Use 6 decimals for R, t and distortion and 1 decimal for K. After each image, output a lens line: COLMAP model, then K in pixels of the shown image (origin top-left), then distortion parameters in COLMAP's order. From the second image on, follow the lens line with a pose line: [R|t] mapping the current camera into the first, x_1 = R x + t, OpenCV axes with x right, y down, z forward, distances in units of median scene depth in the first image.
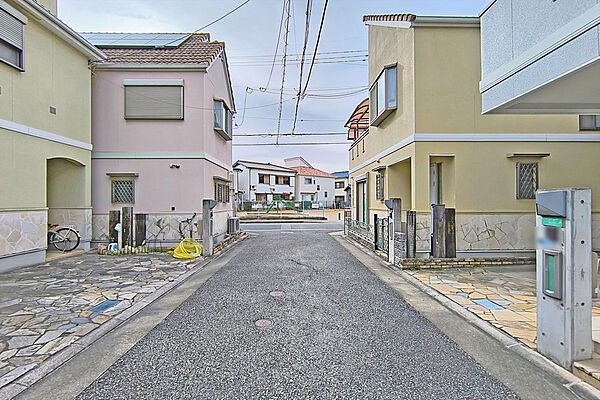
lens RADIAL K [[278.3, 0, 300.0], [0, 278.3, 200.0], [0, 0, 1]] dist [0.000866, 0.000204]
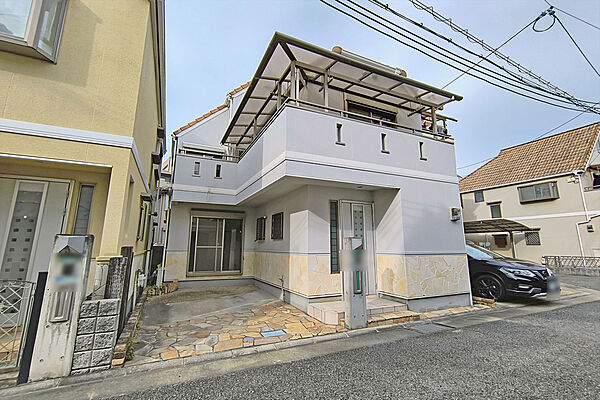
lens RADIAL K [[273.5, 0, 297.4], [0, 273.5, 187.5], [0, 0, 1]] dist [-0.001644, 0.000760]
pose [[-0.405520, 0.195514, 0.892932, -0.326824], [-0.008459, 0.976013, -0.217547, 0.018467], [-0.914047, -0.095773, -0.394139, 0.925830]]
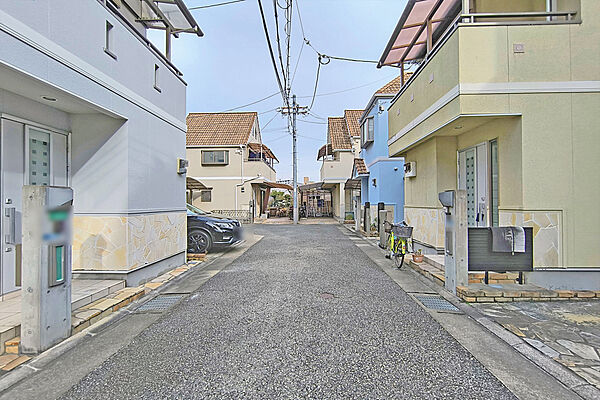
lens RADIAL K [[278.3, 0, 300.0], [0, 278.3, 200.0], [0, 0, 1]] dist [0.000866, 0.000204]
pose [[-0.998440, 0.007760, 0.055294, -0.044767], [0.006719, 0.999797, -0.018995, 0.017516], [-0.055430, -0.018594, -0.998289, 0.852697]]
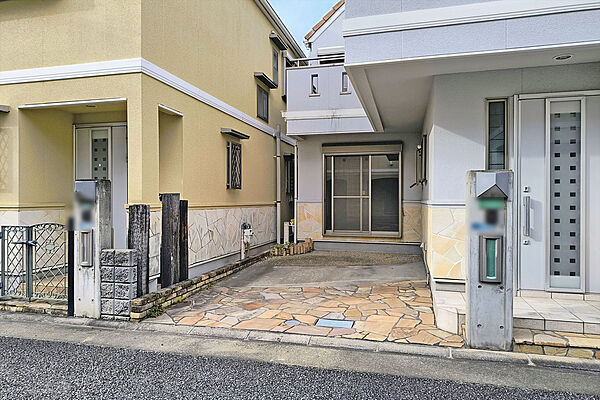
lens RADIAL K [[402.6, 0, 300.0], [0, 402.6, 200.0], [0, 0, 1]] dist [0.009913, -0.001328]
pose [[0.272796, 0.004277, 0.962062, -0.254284], [-0.009837, 0.999950, -0.001656, 0.030207], [-0.962022, -0.009012, 0.272824, 0.522964]]
